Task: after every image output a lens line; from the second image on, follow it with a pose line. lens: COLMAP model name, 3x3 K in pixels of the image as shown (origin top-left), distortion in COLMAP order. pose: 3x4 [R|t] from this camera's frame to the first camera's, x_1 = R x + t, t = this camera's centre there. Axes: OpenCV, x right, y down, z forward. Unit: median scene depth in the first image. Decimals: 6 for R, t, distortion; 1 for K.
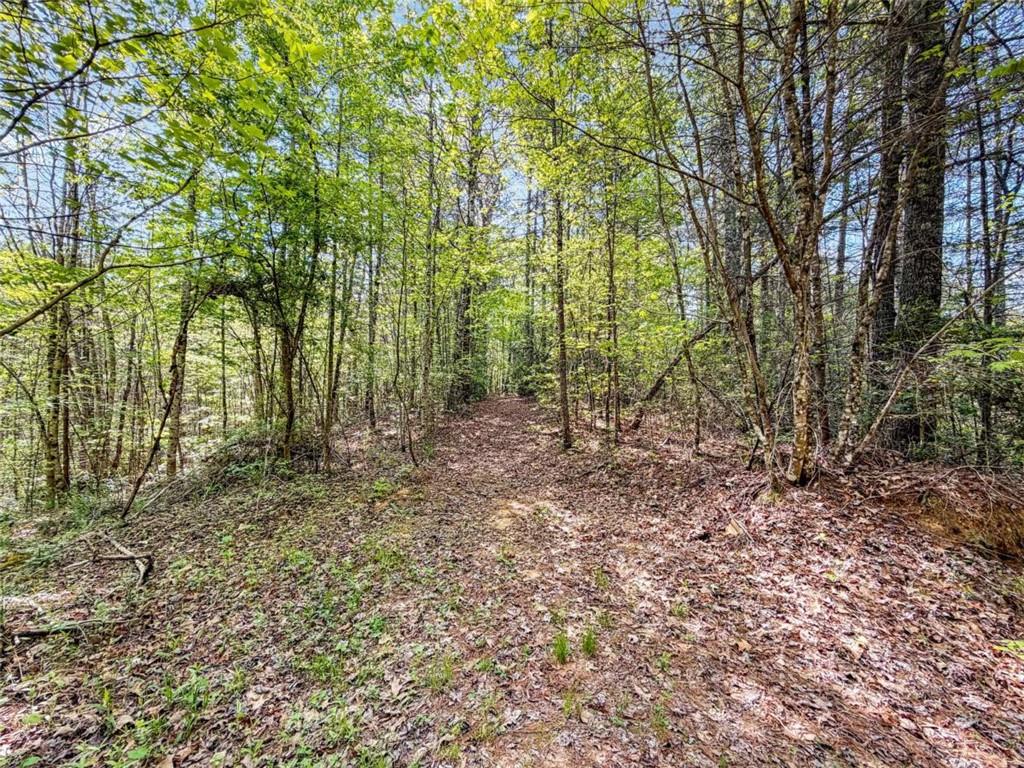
lens RADIAL K [[429.0, 0, 512.0], [0, 429.0, 384.0], [0, 0, 1]] dist [-0.003559, 0.000556]
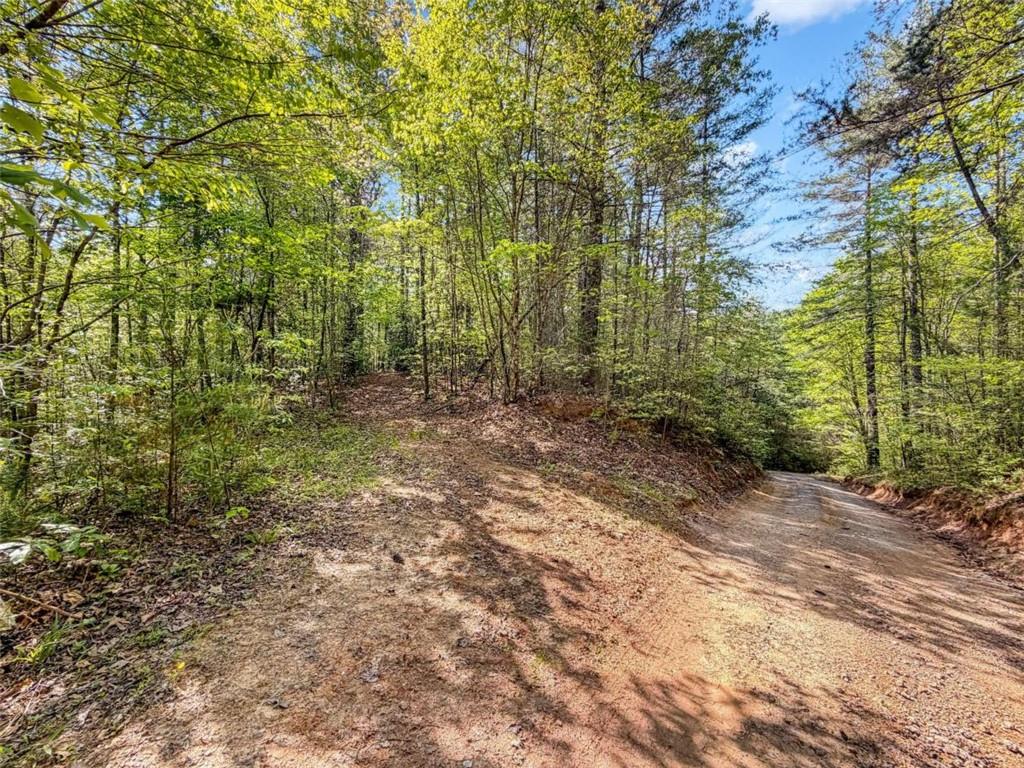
lens RADIAL K [[429.0, 0, 512.0], [0, 429.0, 384.0], [0, 0, 1]] dist [-0.003559, 0.000556]
pose [[0.960025, -0.016117, 0.279449, -0.015252], [0.000818, 0.998498, 0.054780, -0.003483], [-0.279912, -0.052362, 0.958597, -0.491509]]
